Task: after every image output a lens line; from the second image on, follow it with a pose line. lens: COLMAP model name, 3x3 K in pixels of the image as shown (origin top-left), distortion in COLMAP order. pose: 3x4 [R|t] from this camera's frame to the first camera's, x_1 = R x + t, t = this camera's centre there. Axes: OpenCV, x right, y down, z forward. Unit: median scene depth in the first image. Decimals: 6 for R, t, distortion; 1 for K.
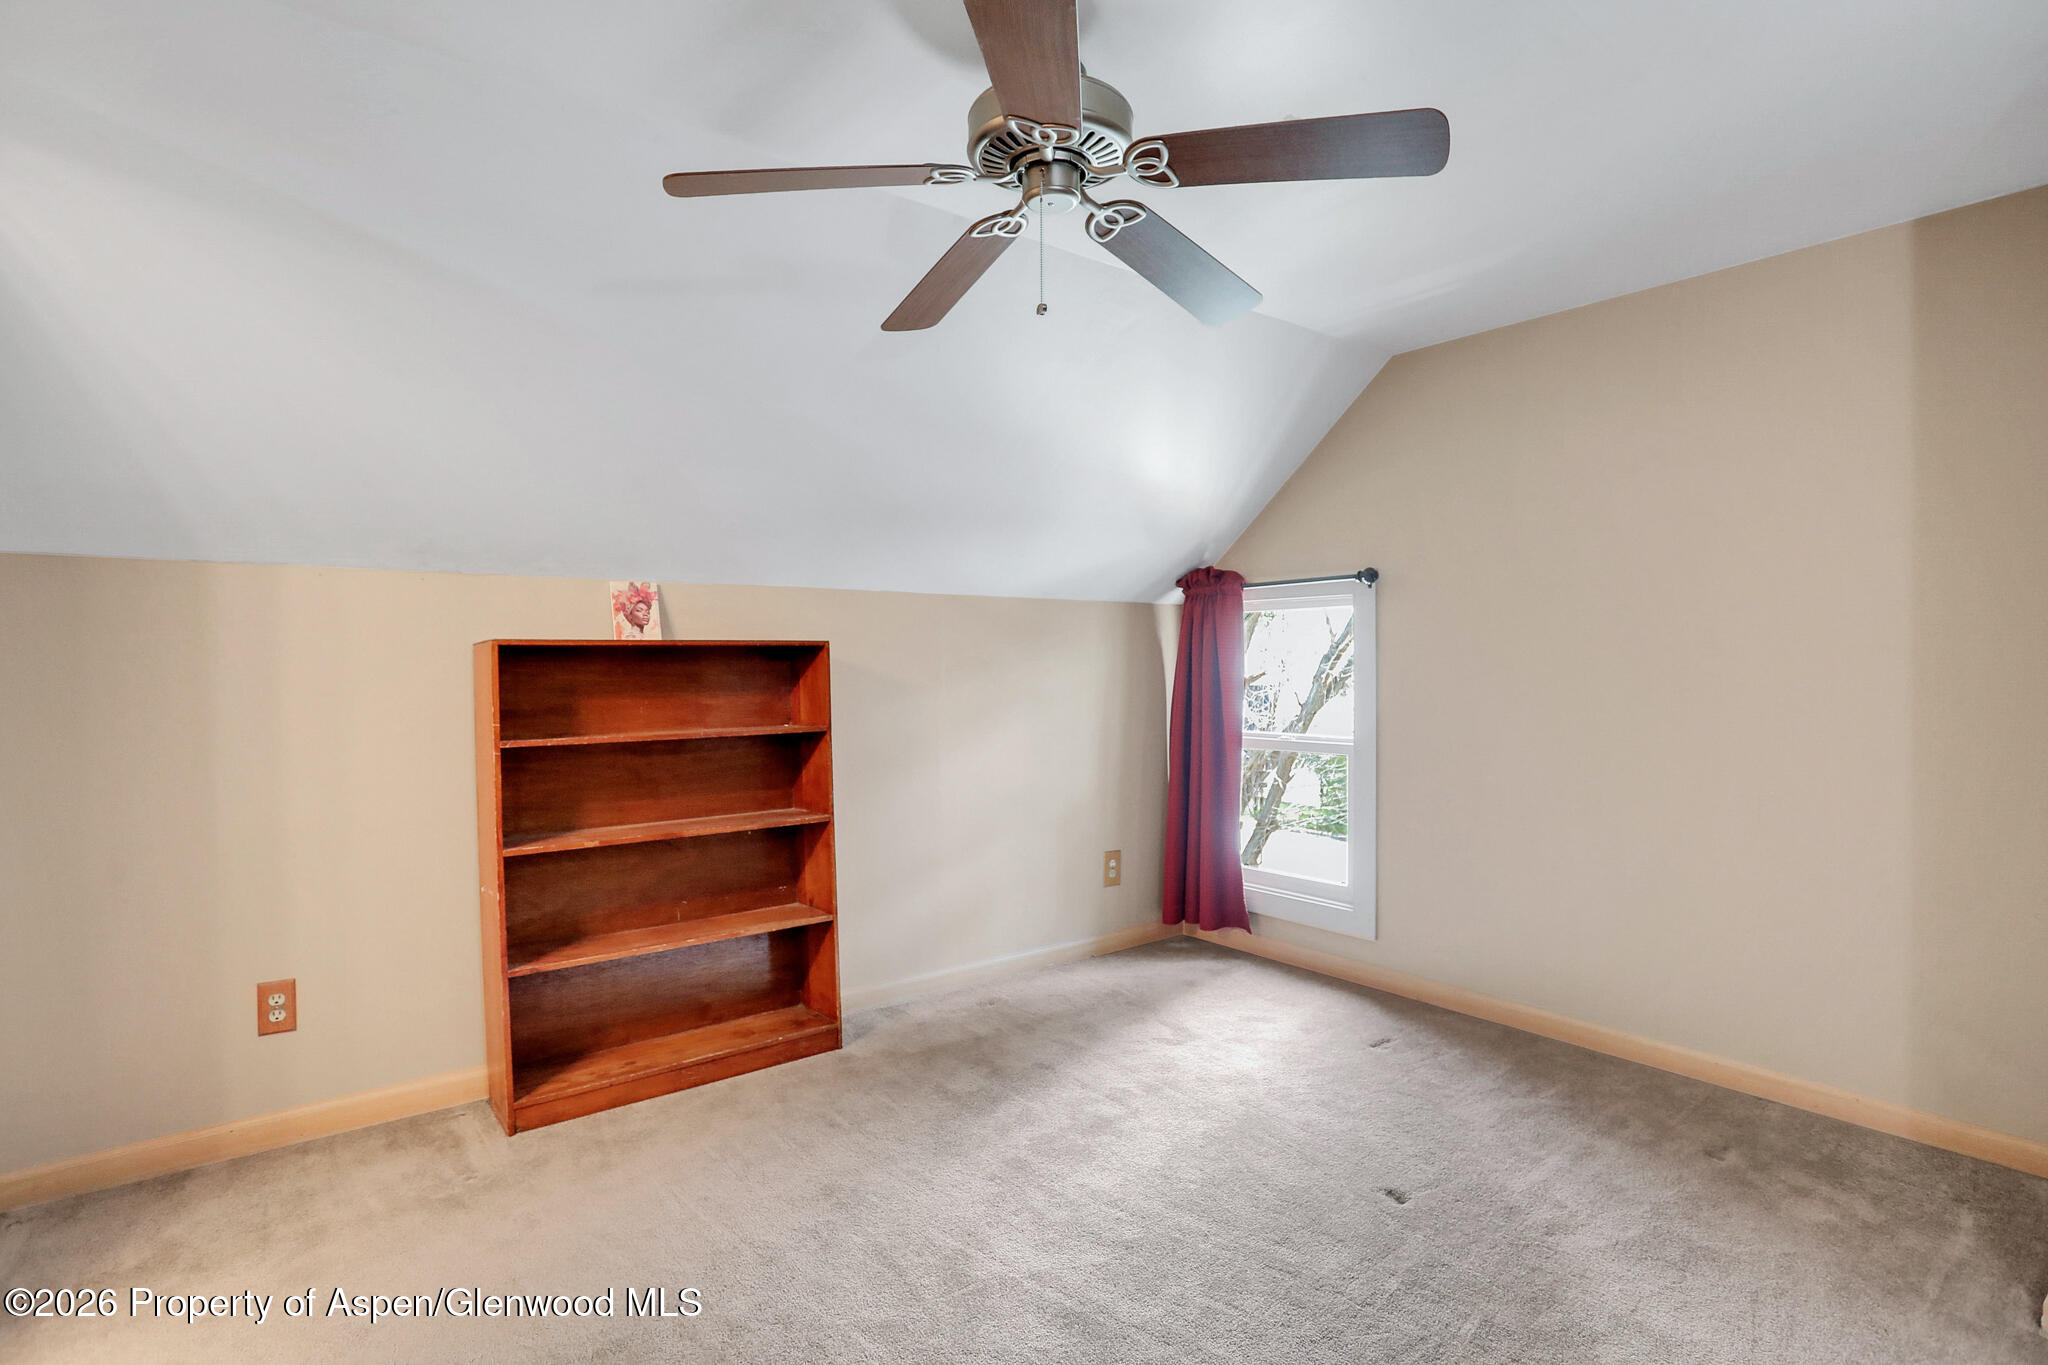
lens RADIAL K [[1019.8, 0, 1028.6], [0, 1019.8, 682.1], [0, 0, 1]] dist [-0.044797, 0.013235]
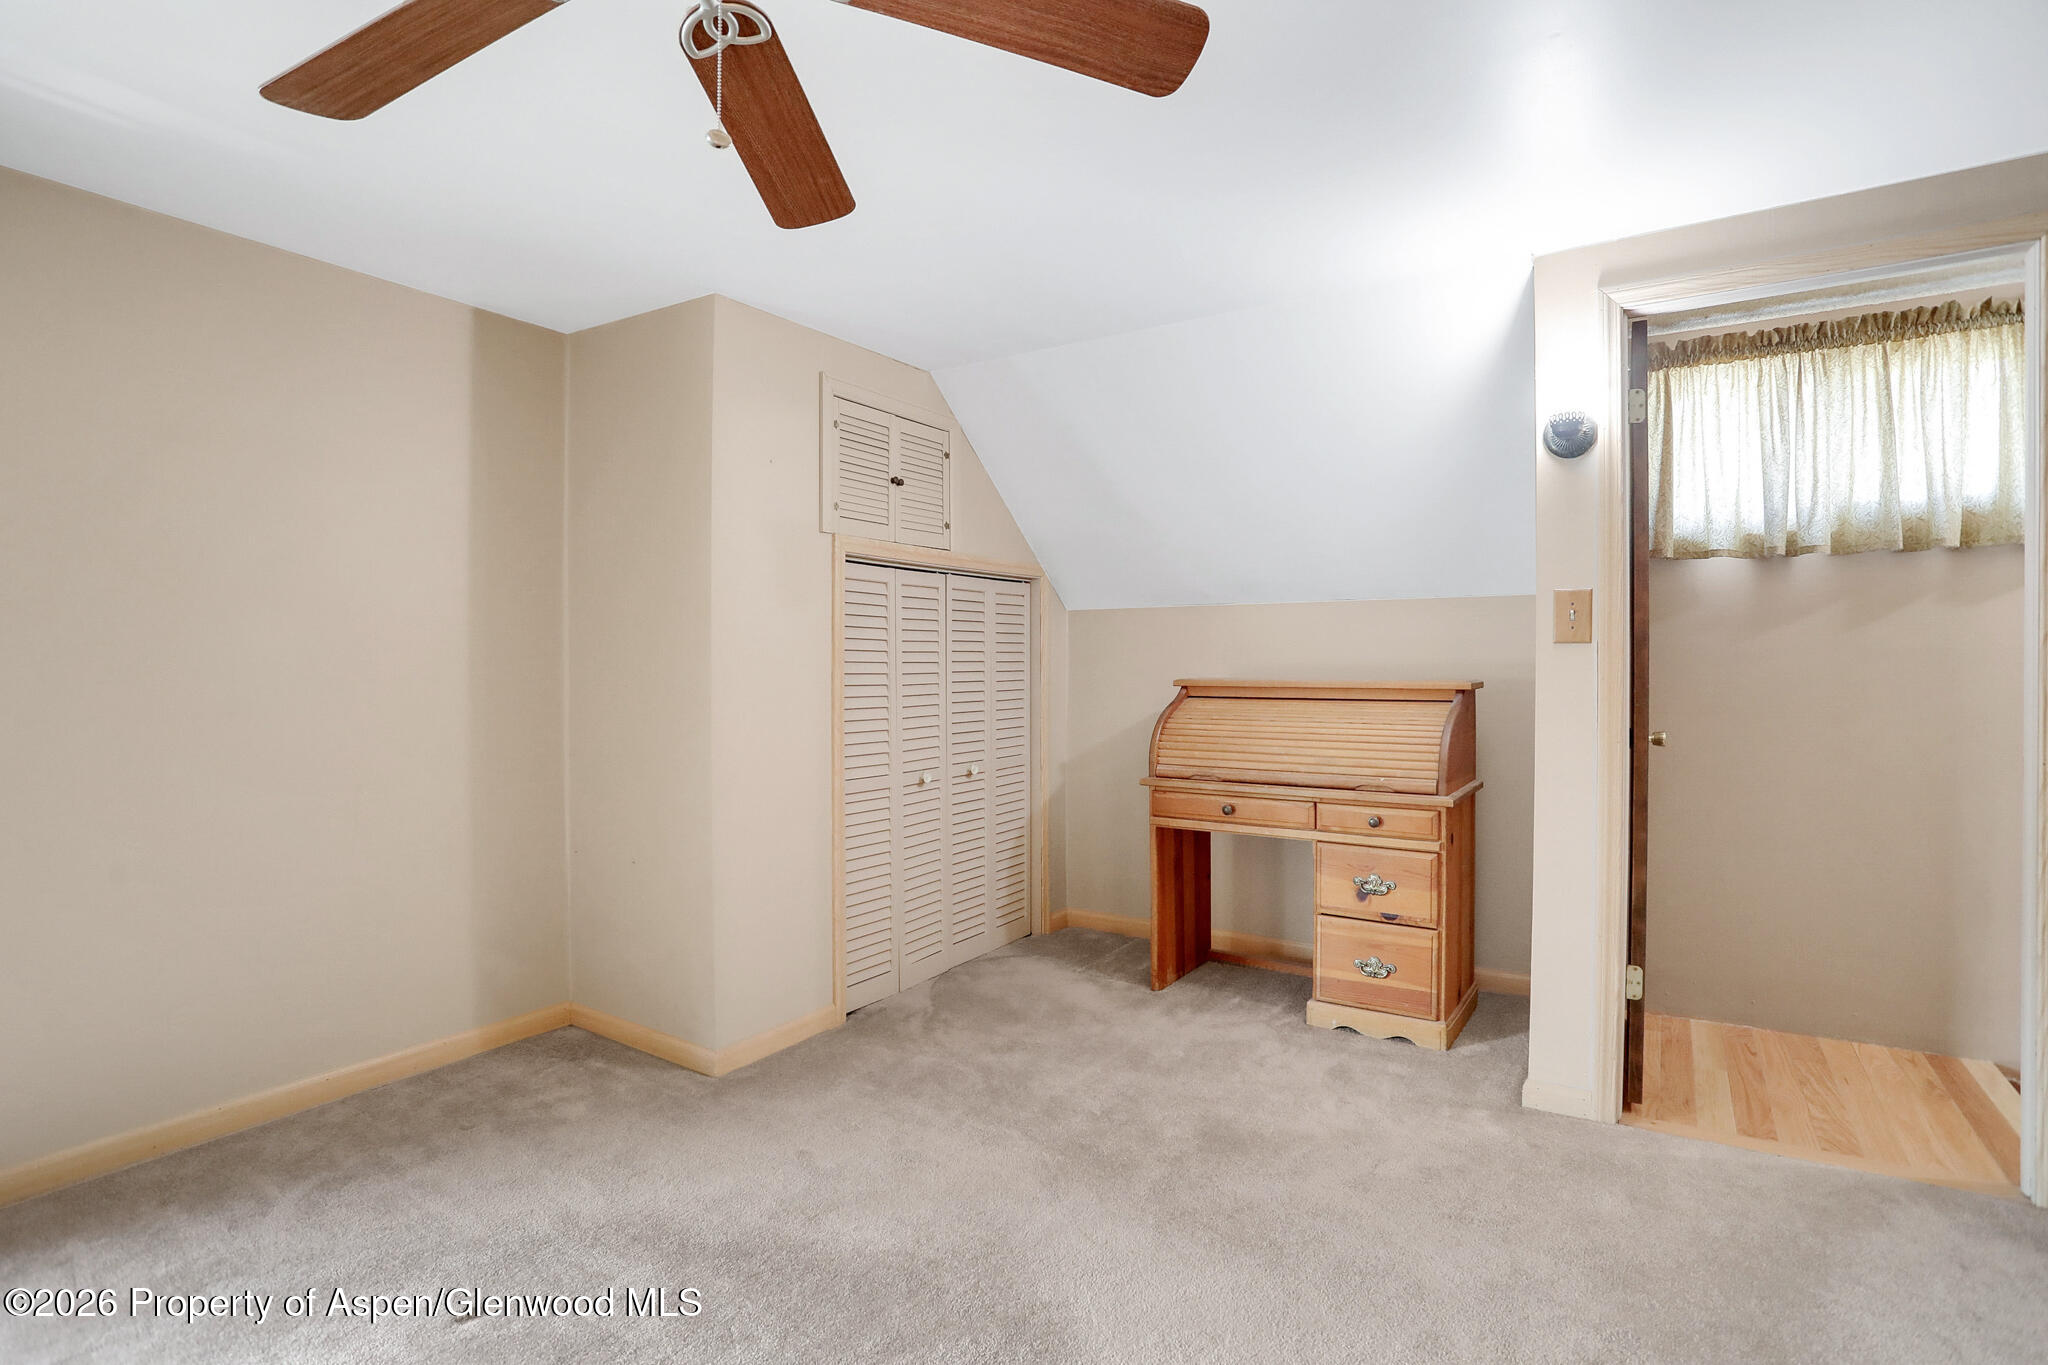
lens RADIAL K [[1019.8, 0, 1030.2], [0, 1019.8, 667.0], [0, 0, 1]] dist [-0.044797, 0.013235]
pose [[-0.346009, -0.000013, 0.938231, -0.509302], [0.020519, 0.999761, 0.007581, -0.011884], [-0.938007, 0.021875, -0.345926, 0.776411]]
